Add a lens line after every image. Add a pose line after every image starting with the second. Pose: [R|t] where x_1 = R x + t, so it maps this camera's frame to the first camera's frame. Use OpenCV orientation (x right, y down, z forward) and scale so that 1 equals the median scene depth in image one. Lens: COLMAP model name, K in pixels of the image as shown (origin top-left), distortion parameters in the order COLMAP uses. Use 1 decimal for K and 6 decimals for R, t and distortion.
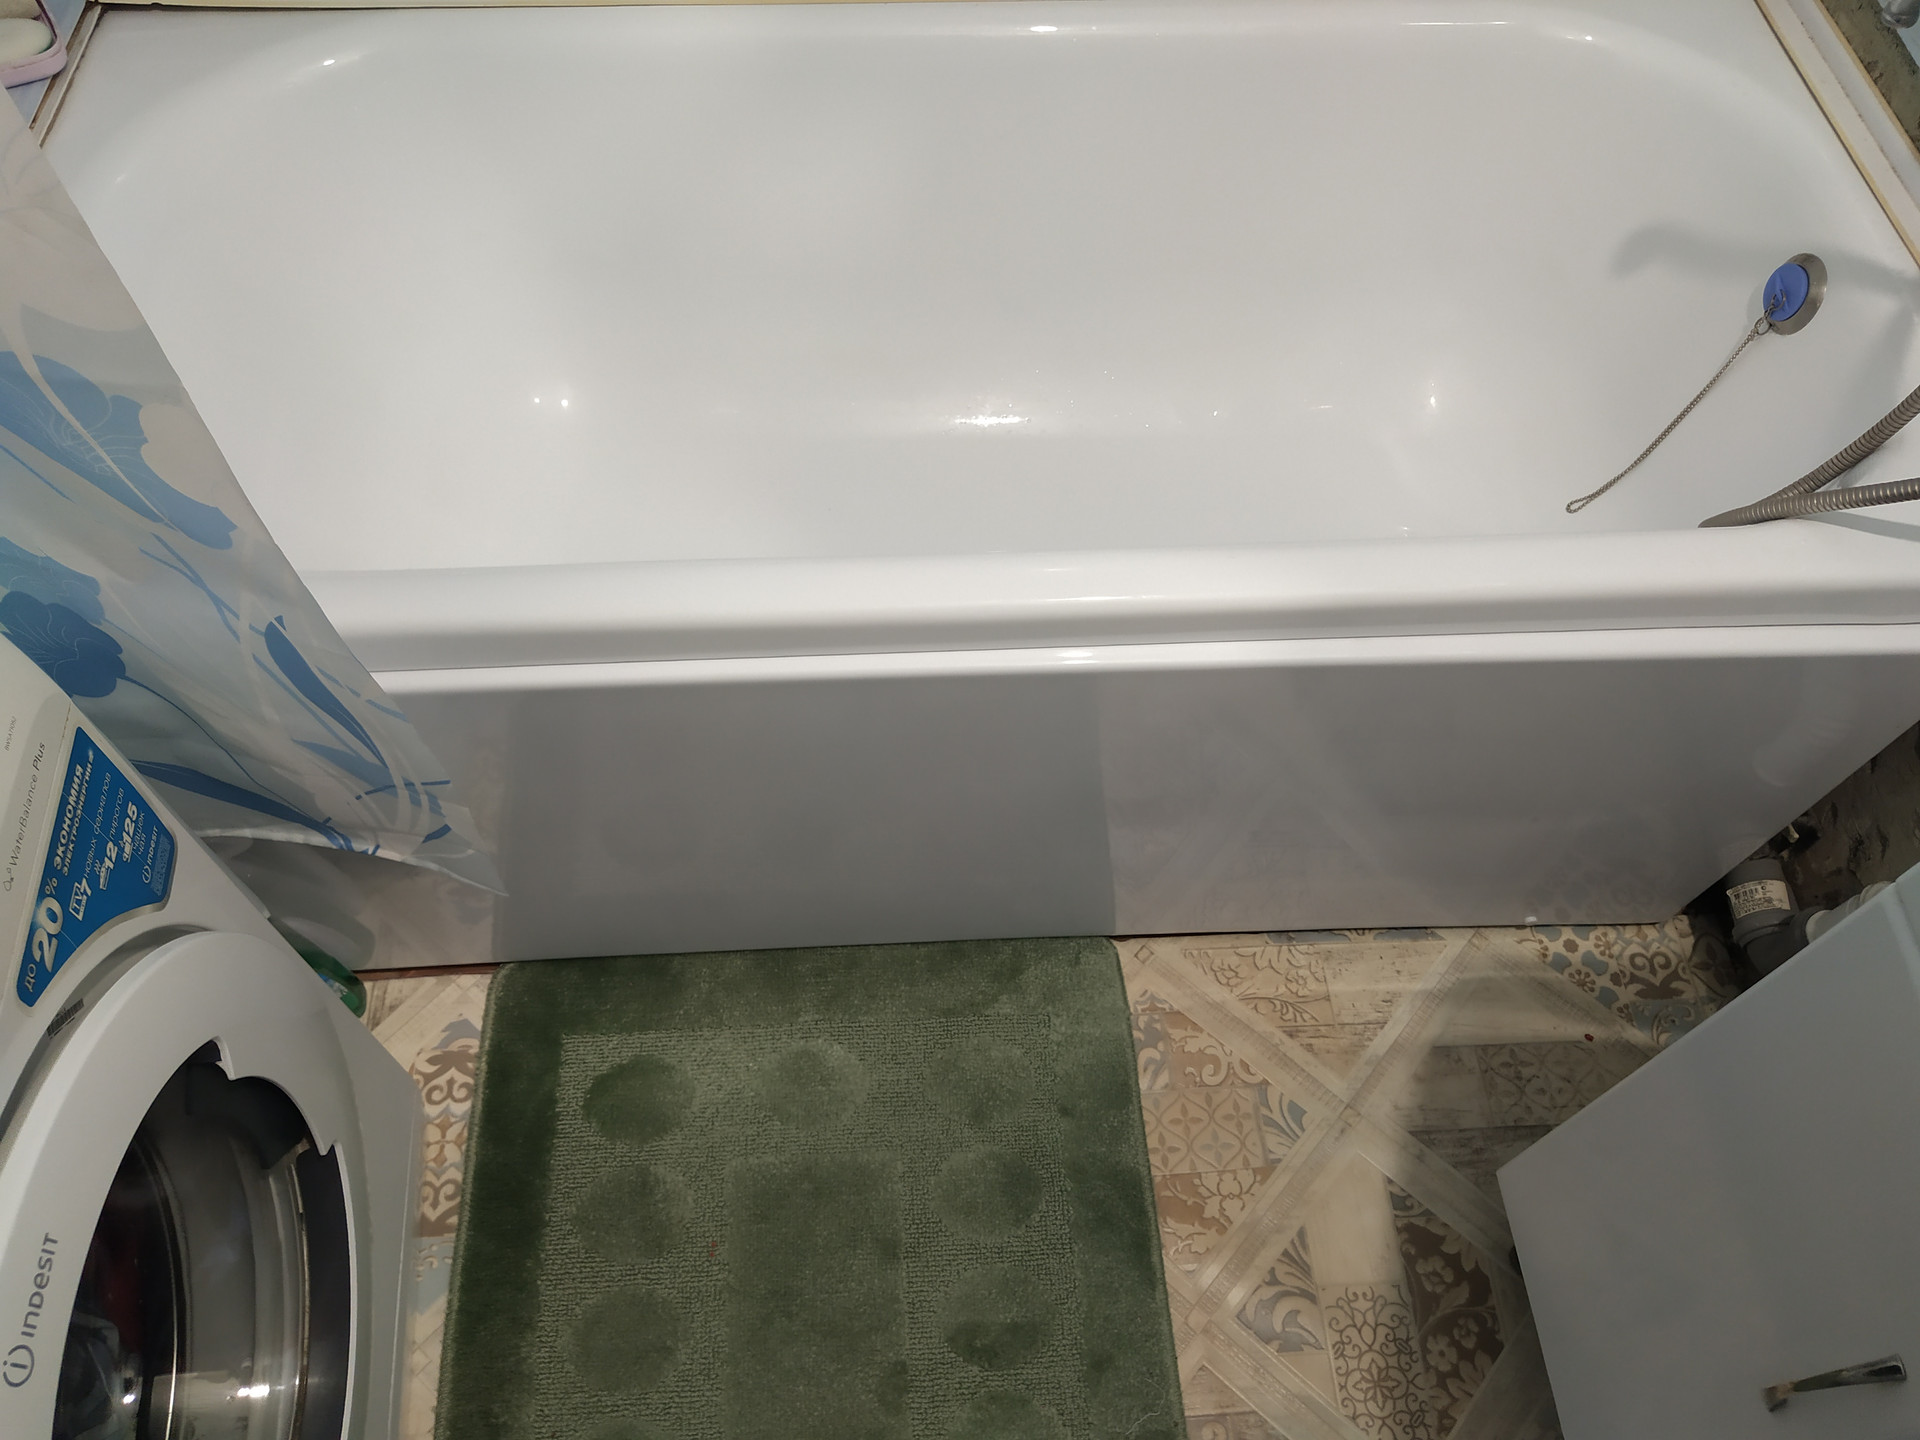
lens RADIAL K [[1416.9, 0, 963.5], [0, 1416.9, 712.7], [0, 0, 1]] dist [0.077920, -0.128344]
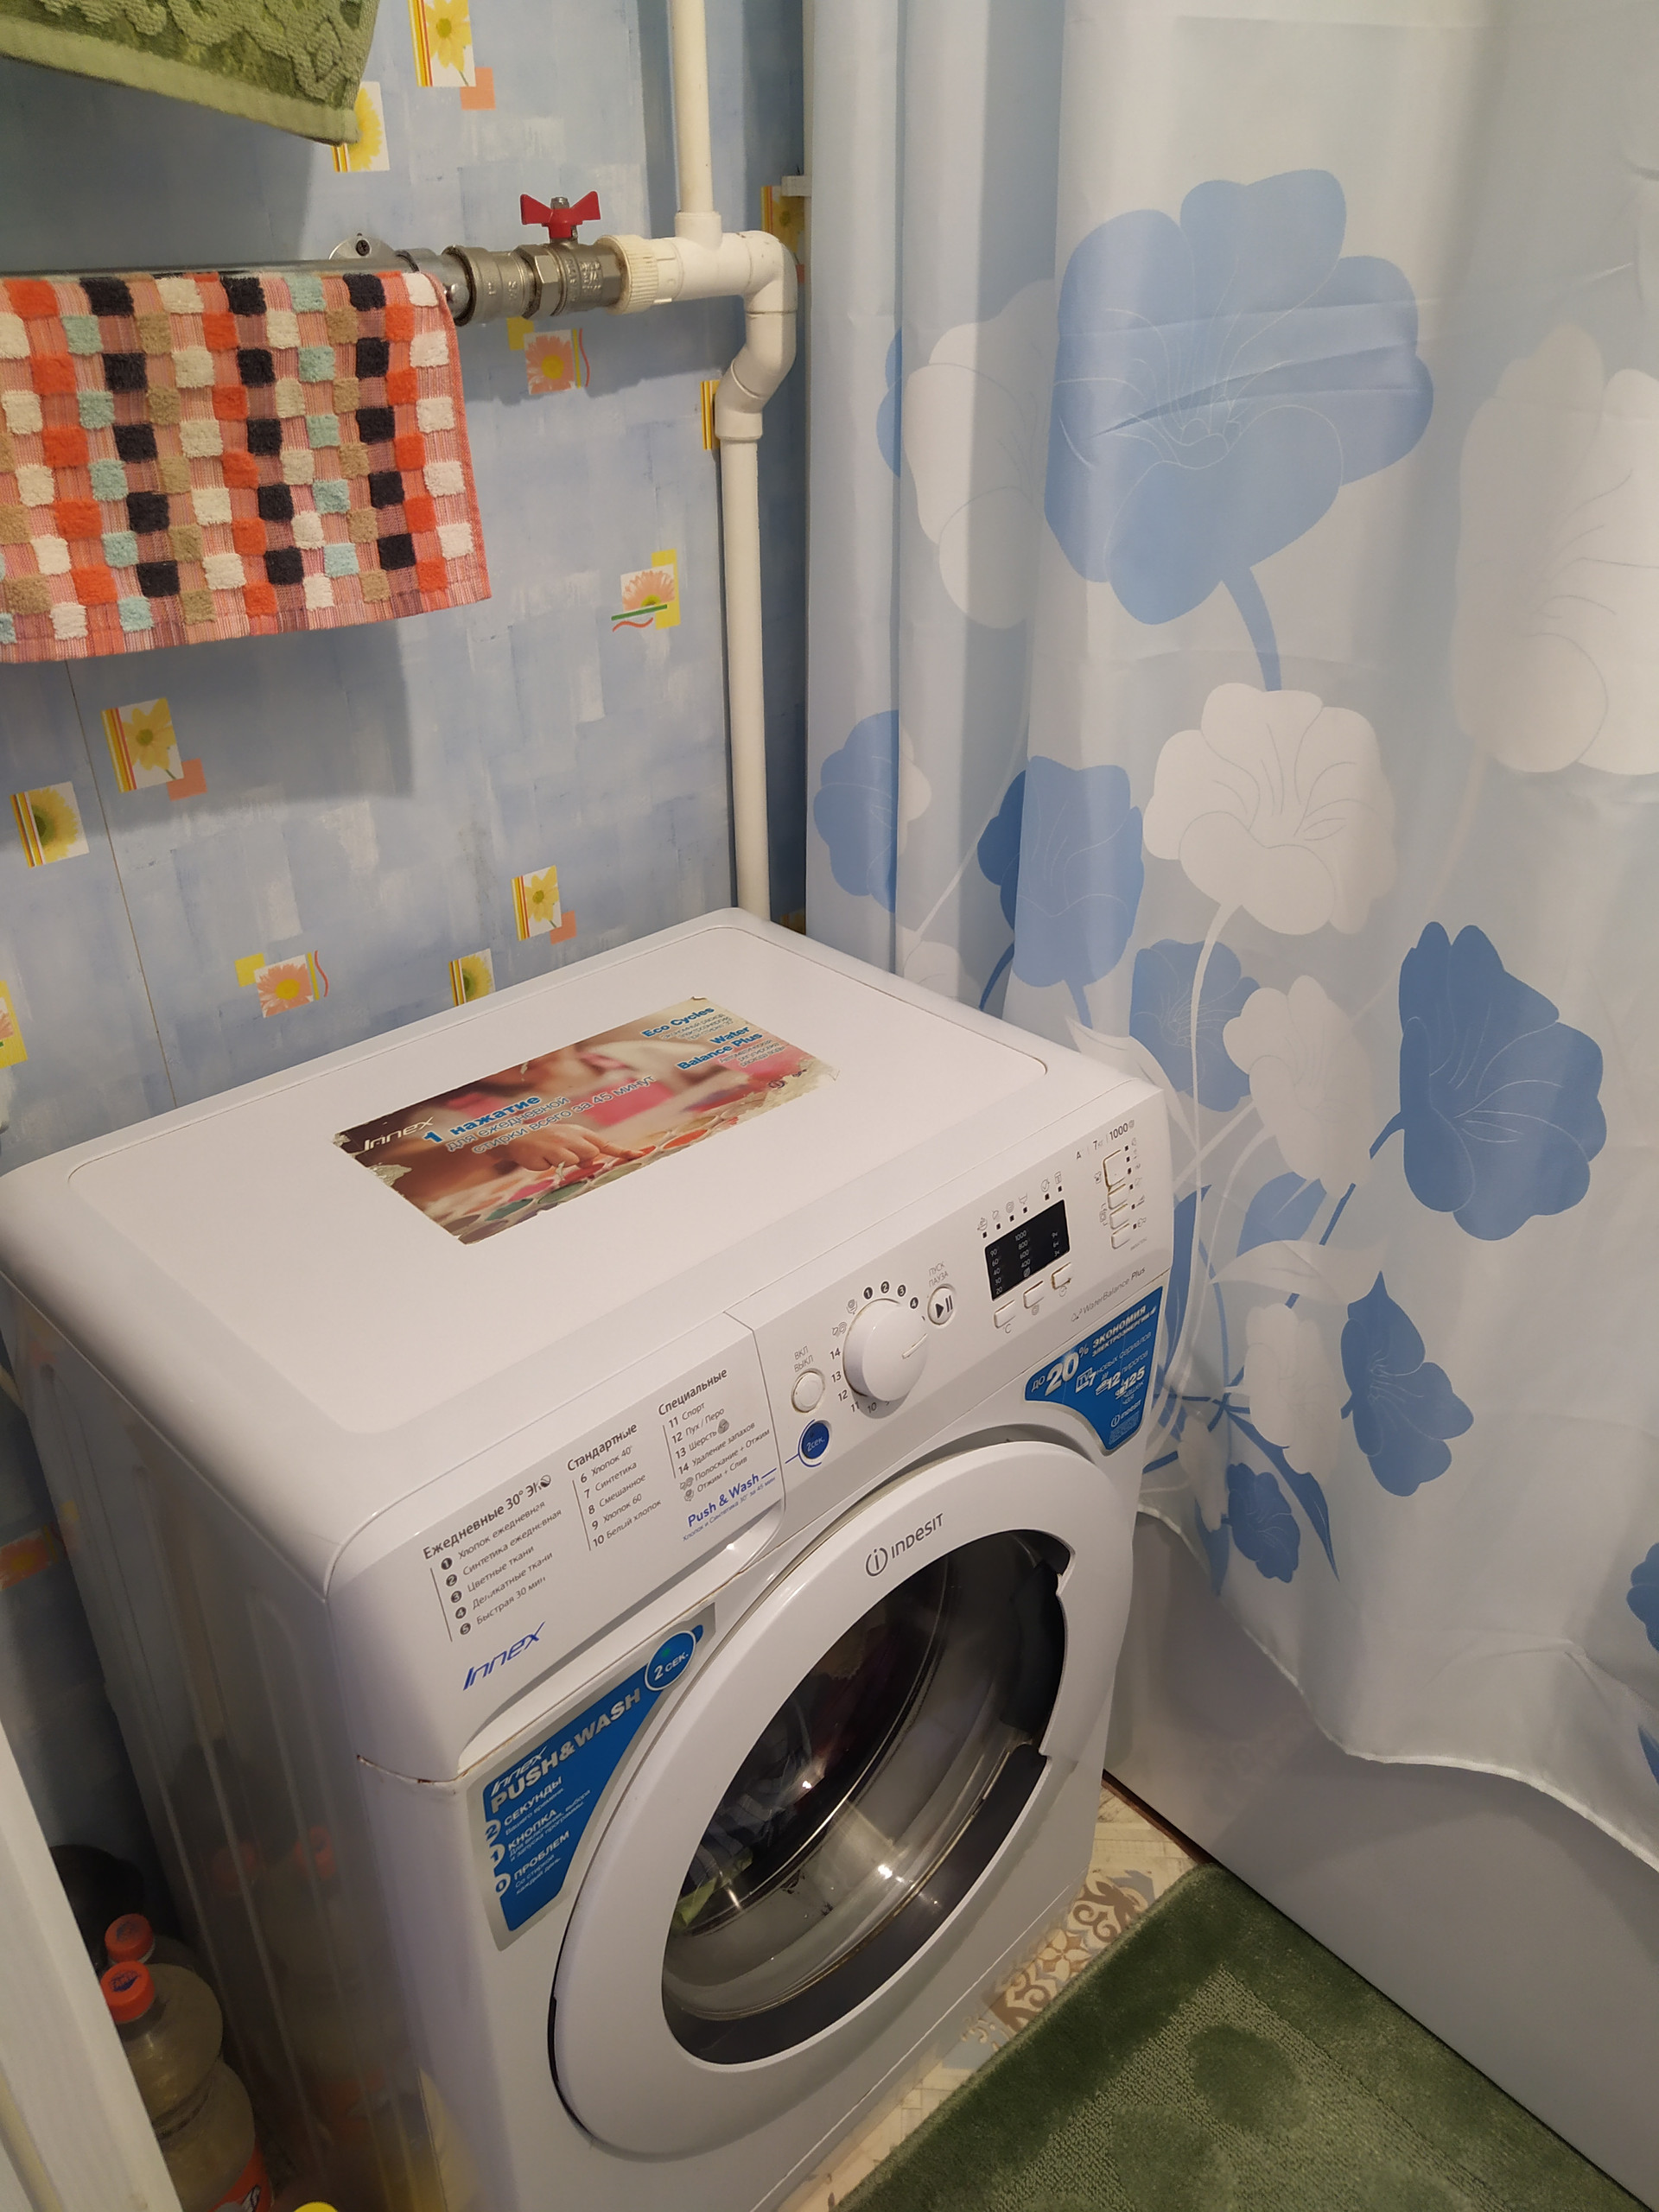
lens RADIAL K [[1632.3, 0, 829.5], [0, 1632.3, 1106.0], [0, 0, 1]] dist [0.077920, -0.128344]
pose [[0.624029, 0.342785, -0.702201, 0.120736], [-0.662077, 0.709237, -0.242152, 0.269256], [0.415021, 0.616021, 0.669535, -0.152882]]
